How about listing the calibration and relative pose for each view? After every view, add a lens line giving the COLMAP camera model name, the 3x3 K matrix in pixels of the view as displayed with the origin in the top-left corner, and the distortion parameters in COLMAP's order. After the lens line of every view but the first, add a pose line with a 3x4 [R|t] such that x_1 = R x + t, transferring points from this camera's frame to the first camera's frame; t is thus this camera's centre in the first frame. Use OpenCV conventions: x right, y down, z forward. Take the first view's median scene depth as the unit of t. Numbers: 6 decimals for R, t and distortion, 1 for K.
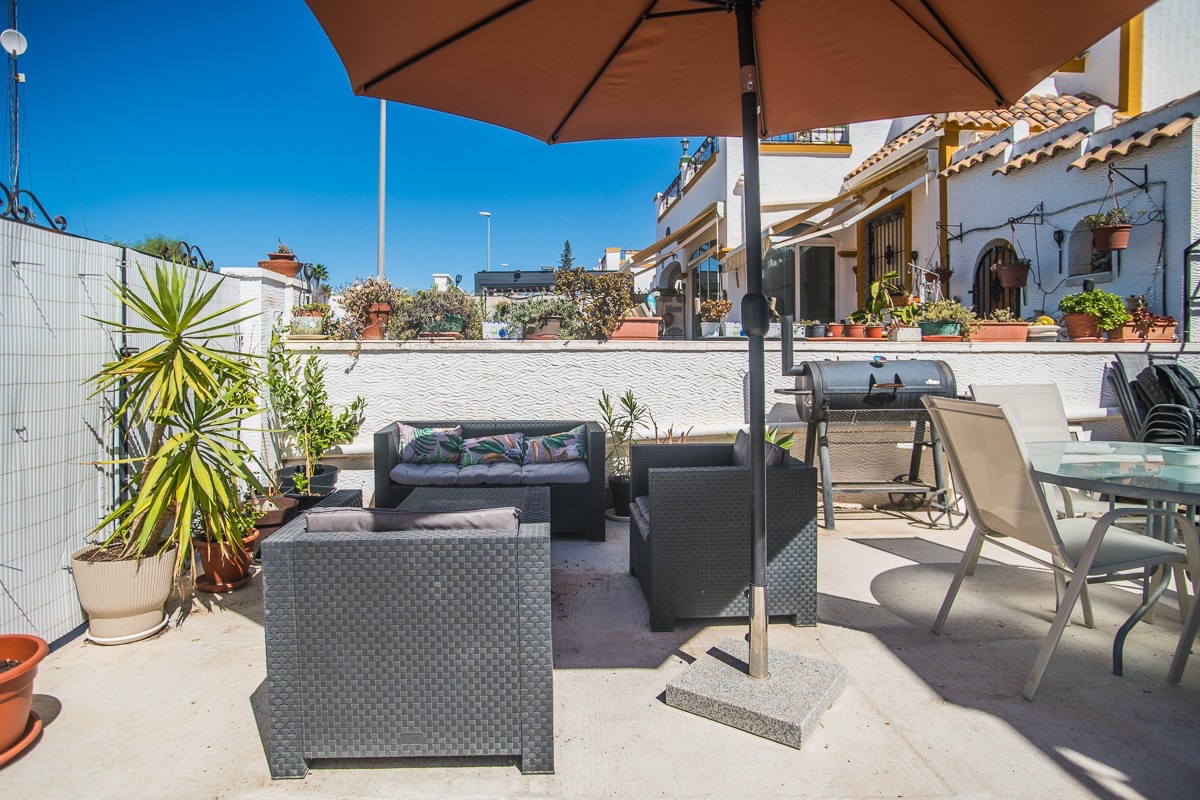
lens RADIAL K [[686.1, 0, 599.5], [0, 686.1, 370.8], [0, 0, 1]] dist [-0.006201, 0.001250]
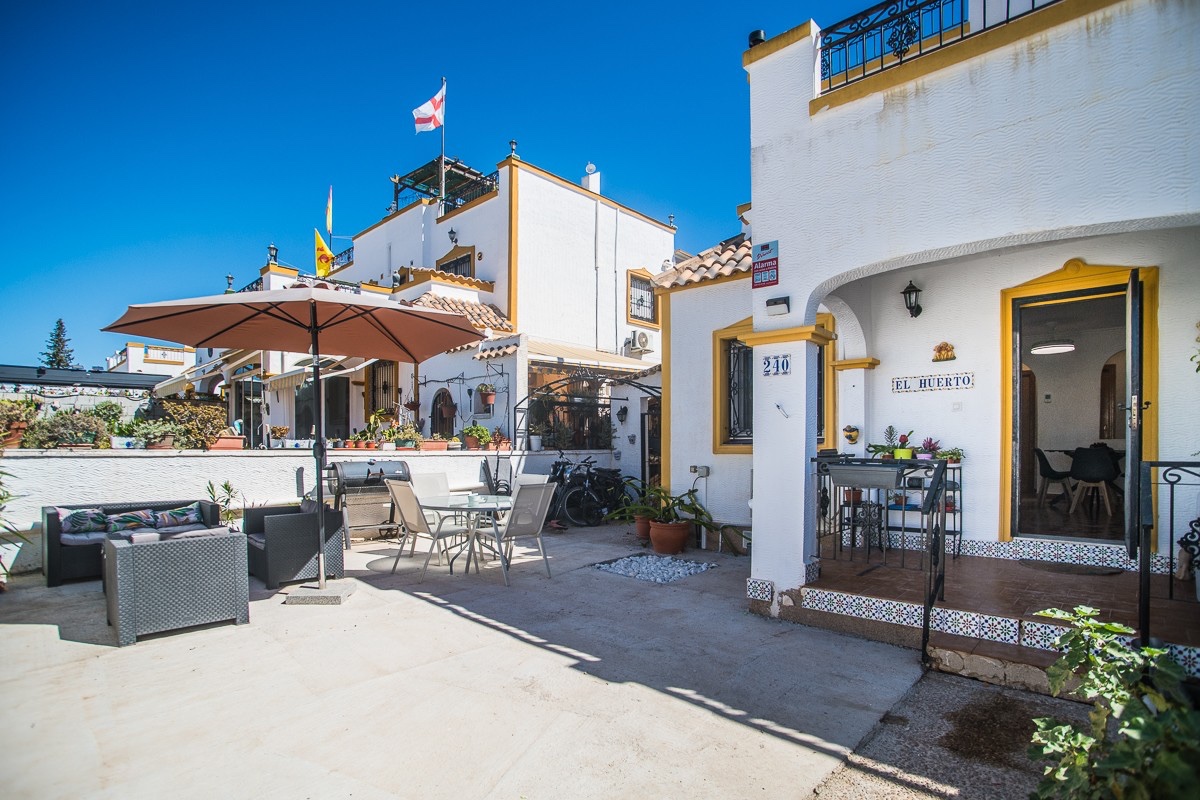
lens RADIAL K [[589.4, 0, 600.0], [0, 589.4, 461.0], [0, 0, 1]] dist [-0.083073, 0.027827]
pose [[0.740972, -0.008261, 0.671485, -0.204963], [0.005062, 0.999965, 0.006716, -0.022124], [-0.671517, -0.001577, 0.740987, -0.605003]]
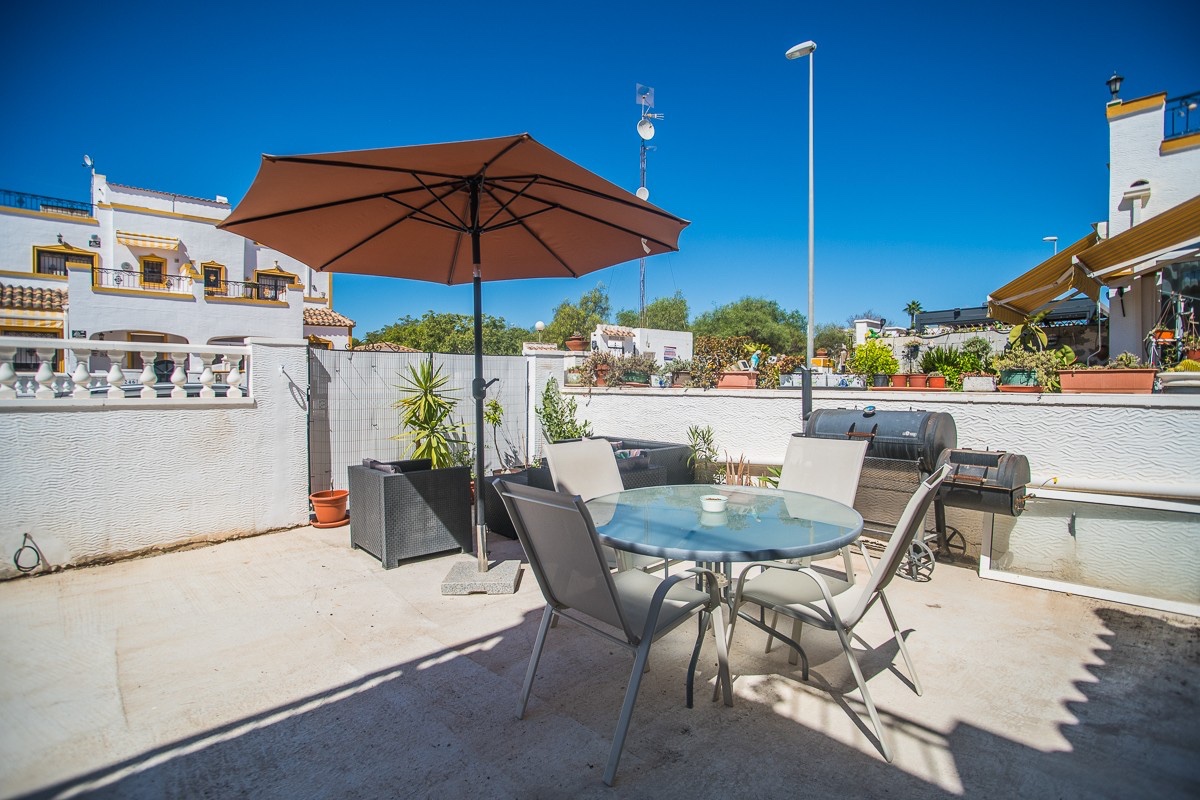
lens RADIAL K [[600.1, 0, 612.2], [0, 600.1, 388.8], [0, 0, 1]] dist [-0.088202, 0.042696]
pose [[0.634118, 0.009853, -0.773174, 0.794959], [-0.019378, 0.999807, -0.003153, -0.035304], [0.772994, 0.016982, 0.634186, 0.094186]]
